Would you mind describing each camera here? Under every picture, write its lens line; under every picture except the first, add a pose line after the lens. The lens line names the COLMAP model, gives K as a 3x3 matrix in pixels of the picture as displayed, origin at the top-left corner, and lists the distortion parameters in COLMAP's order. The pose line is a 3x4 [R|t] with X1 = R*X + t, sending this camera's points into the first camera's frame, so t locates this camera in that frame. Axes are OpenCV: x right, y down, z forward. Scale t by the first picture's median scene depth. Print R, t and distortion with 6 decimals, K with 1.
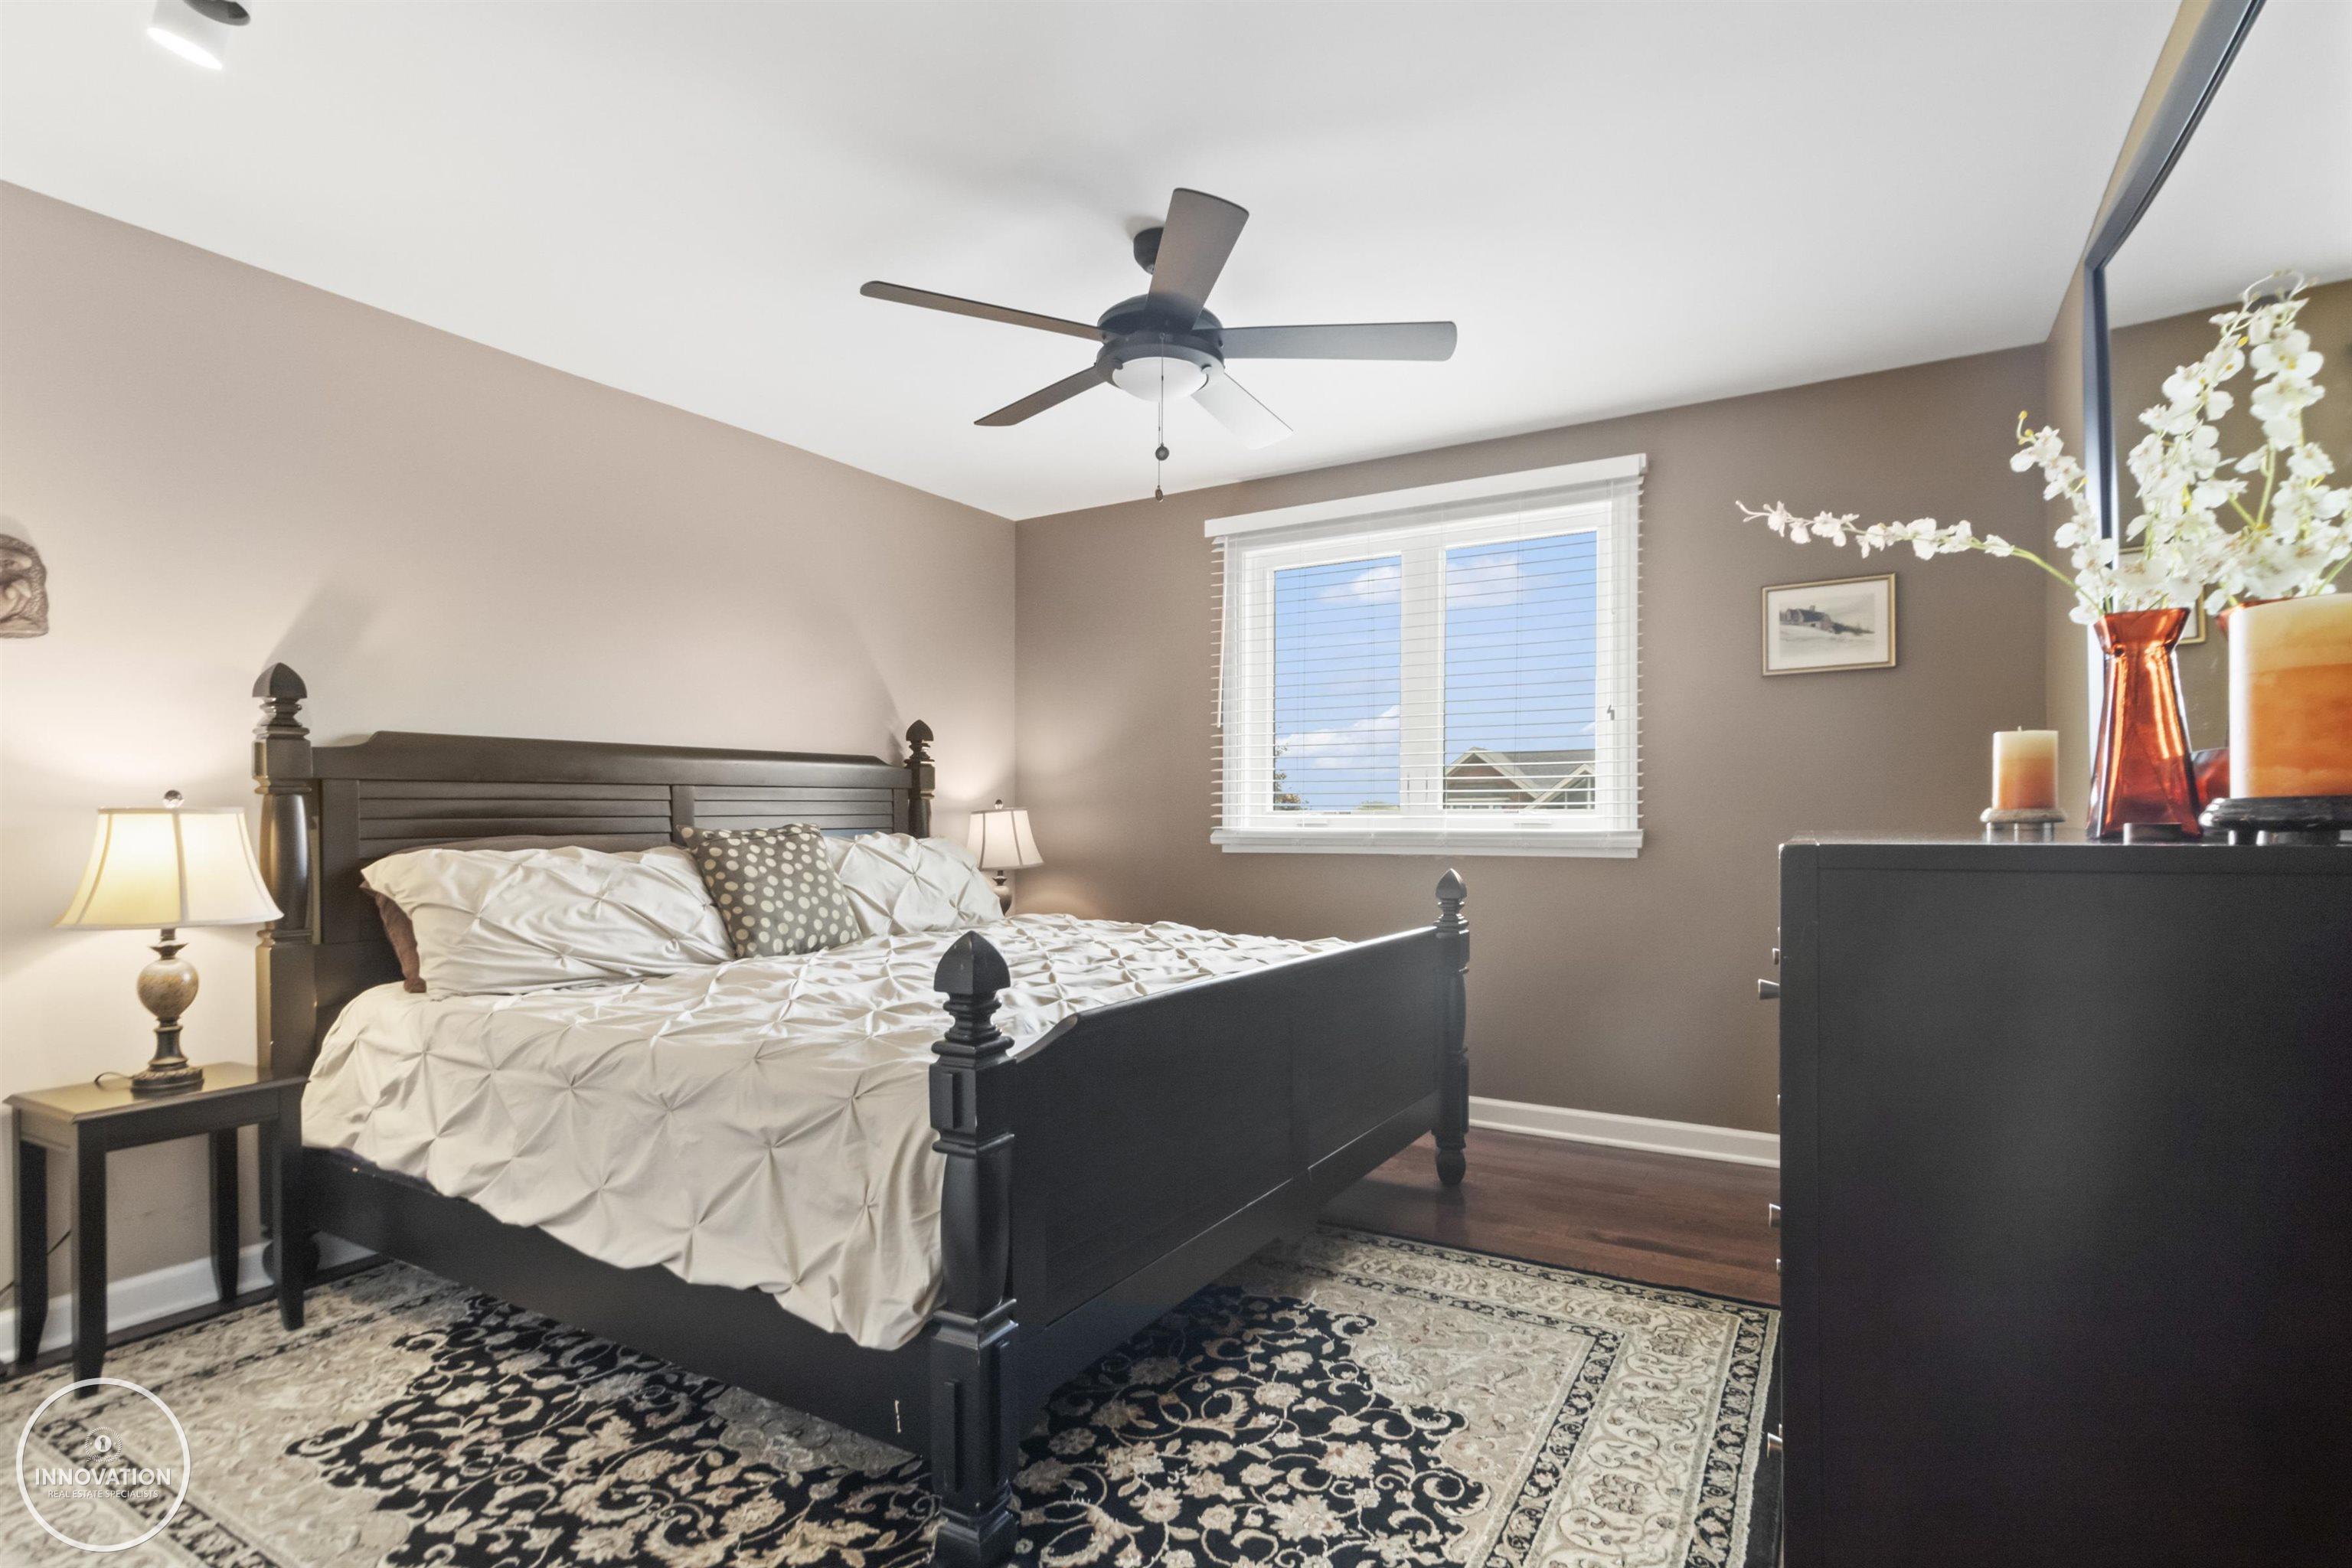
lens RADIAL K [[1102.5, 0, 1235.3], [0, 1102.5, 831.1], [0, 0, 1]] dist [-0.001176, 0.000359]
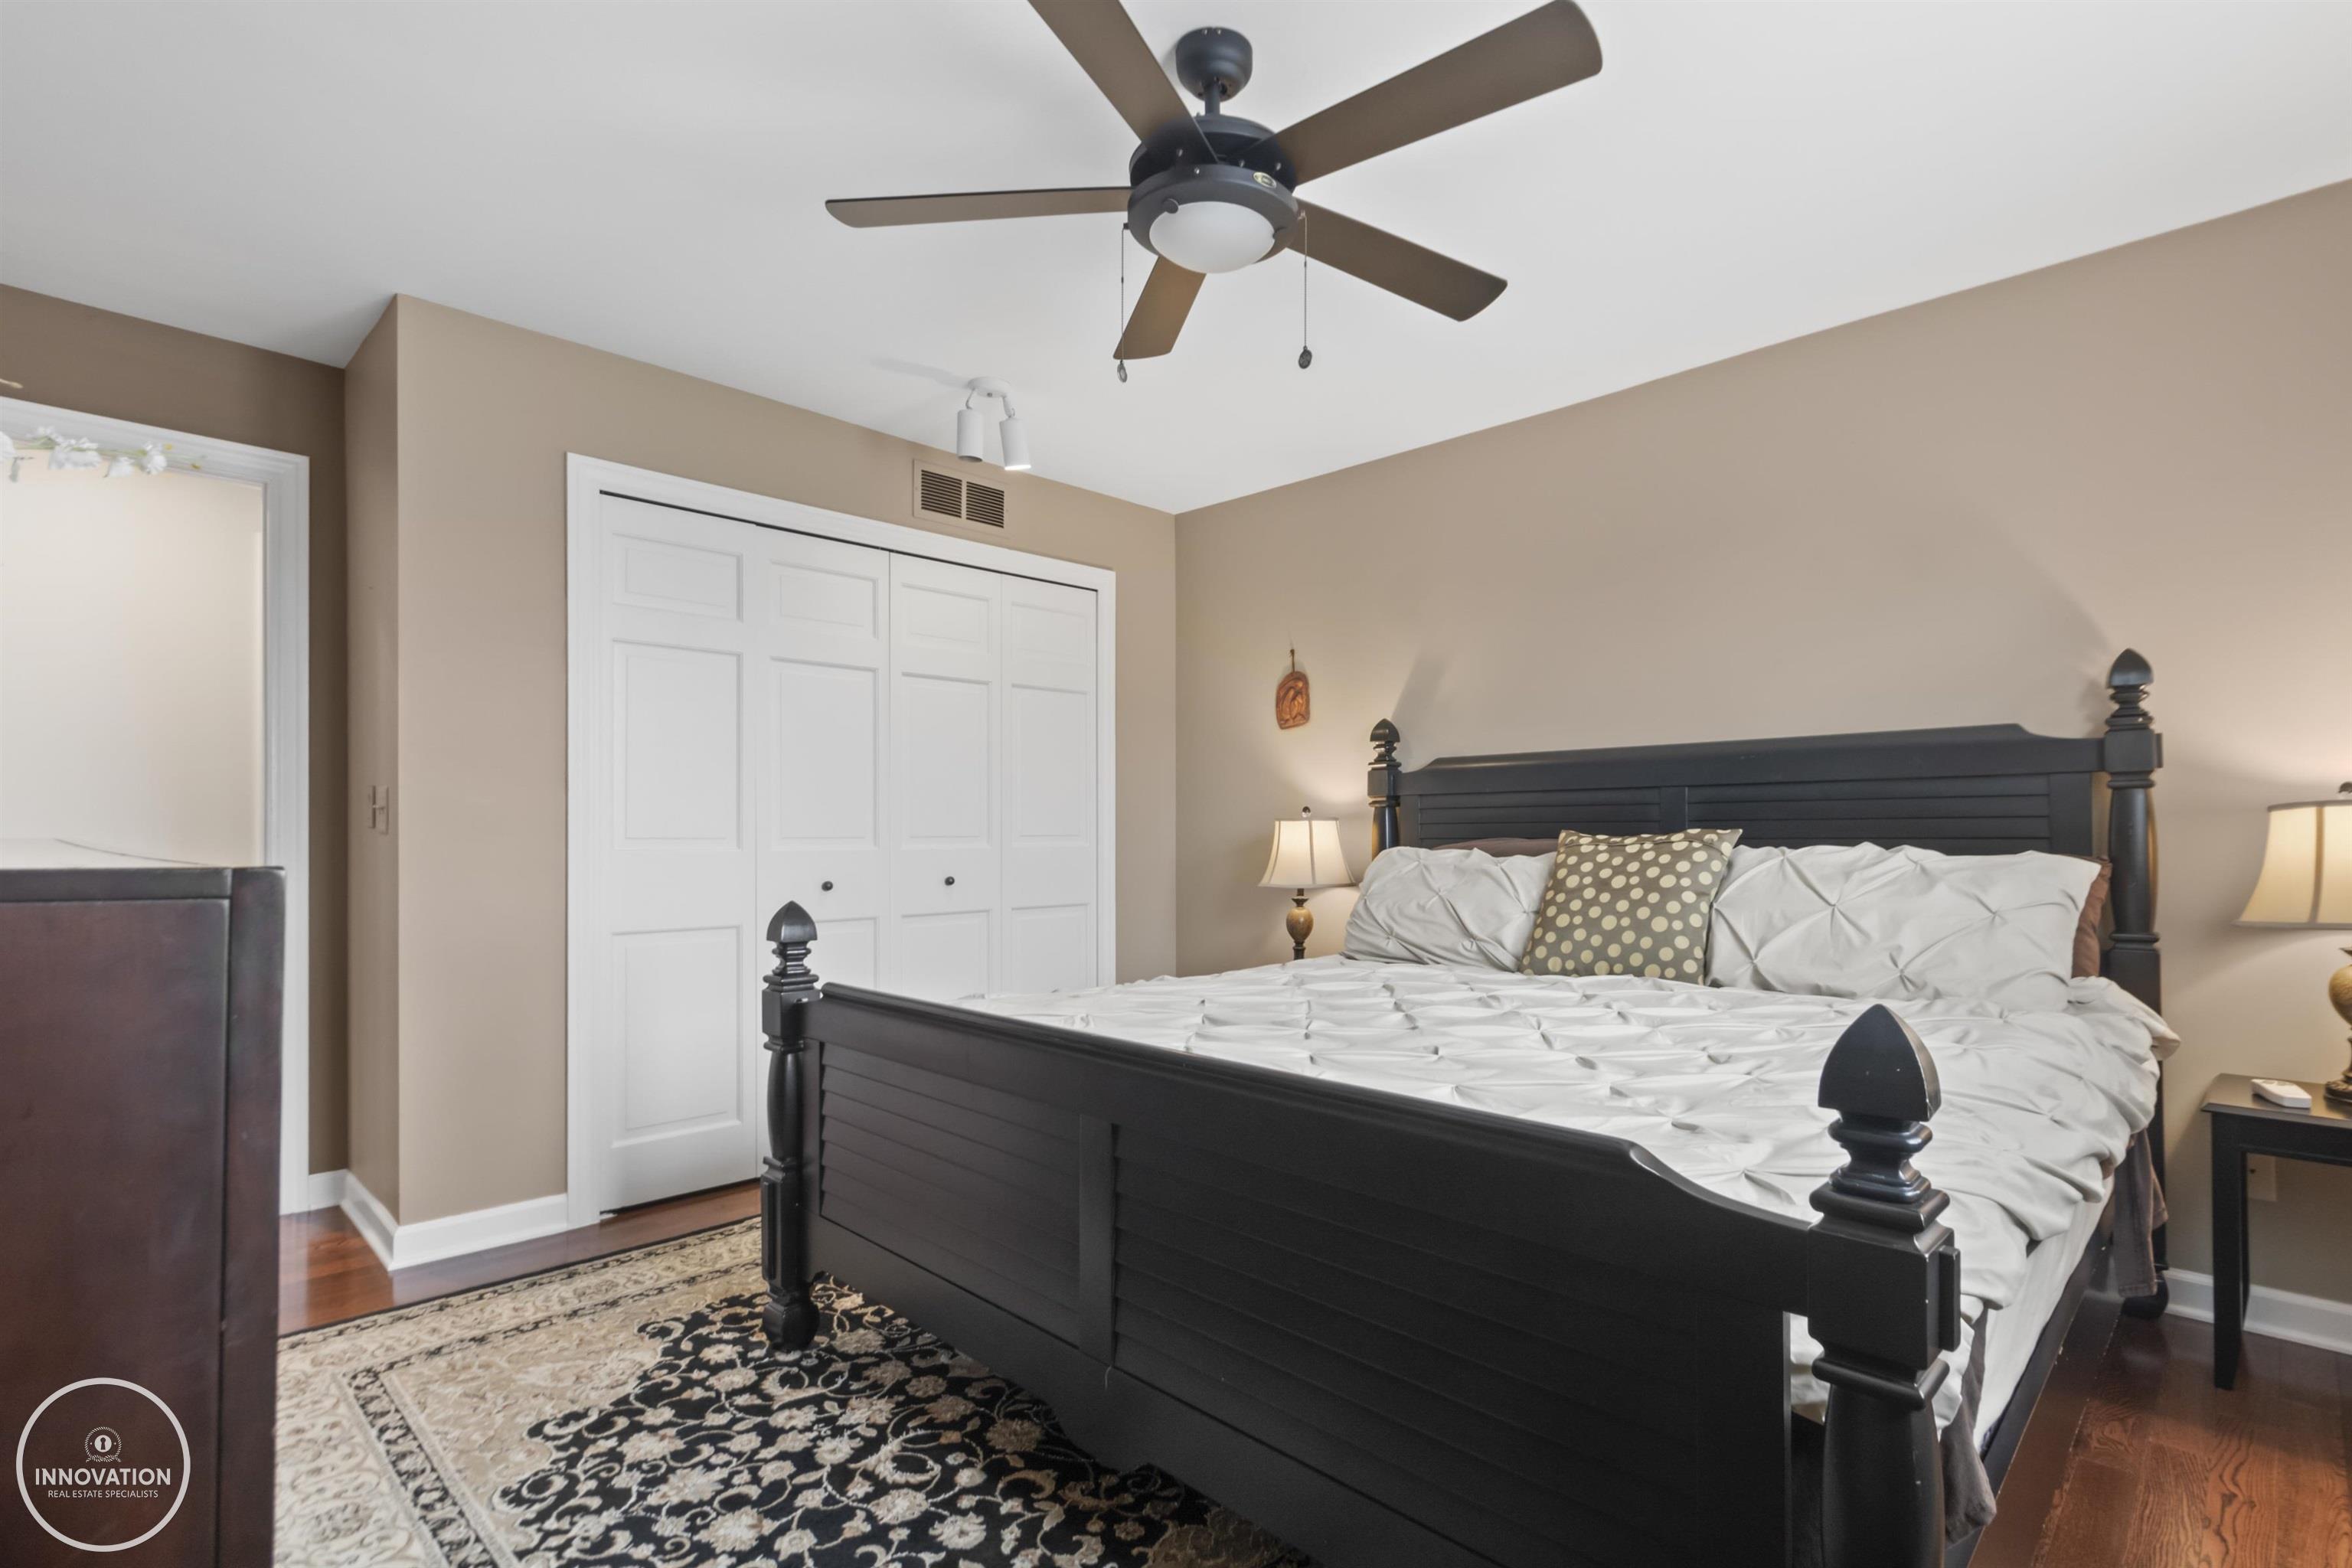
lens RADIAL K [[1102.5, 0, 1221.7], [0, 1102.5, 818.4], [0, 0, 1]] dist [-0.001176, 0.000359]
pose [[-0.230873, 0.003190, -0.972979, 0.824838], [-0.000038, 0.999995, 0.003288, -0.029424], [0.972984, 0.000796, -0.230872, 1.459548]]
